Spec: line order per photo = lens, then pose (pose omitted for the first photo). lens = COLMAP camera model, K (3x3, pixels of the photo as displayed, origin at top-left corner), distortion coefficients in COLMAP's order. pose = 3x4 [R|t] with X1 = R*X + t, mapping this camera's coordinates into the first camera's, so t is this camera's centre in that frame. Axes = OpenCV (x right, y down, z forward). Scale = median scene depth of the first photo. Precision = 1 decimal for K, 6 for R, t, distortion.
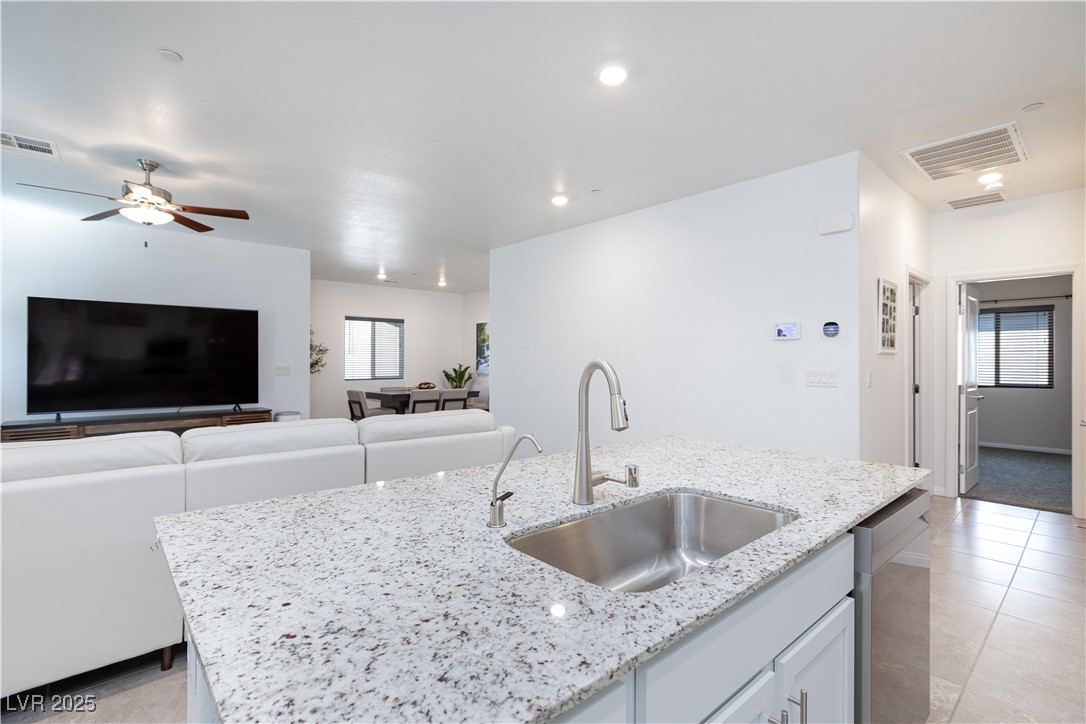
lens RADIAL K [[507.1, 0, 543.0], [0, 507.1, 362.0], [0, 0, 1]] dist [-0.012268, 0.000119]
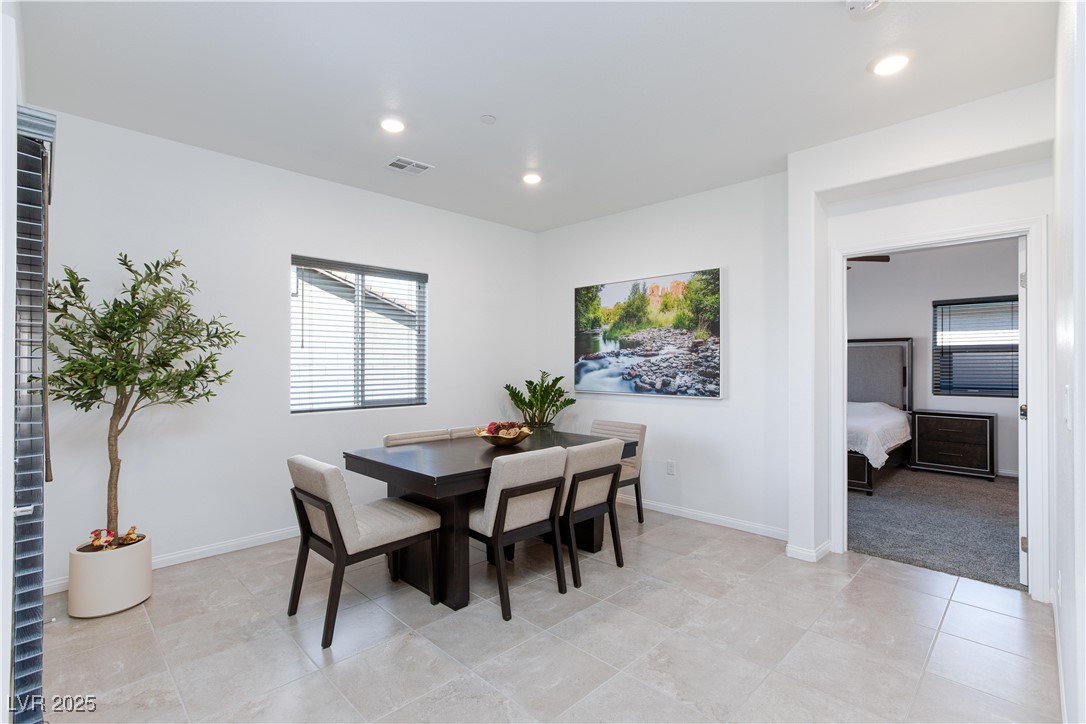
lens RADIAL K [[507.1, 0, 543.0], [0, 507.1, 362.0], [0, 0, 1]] dist [-0.012268, 0.000119]
pose [[0.998773, -0.002760, 0.049439, -0.218332], [0.003238, 0.999949, -0.009600, -0.000611], [-0.049410, 0.009748, 0.998731, 0.607901]]
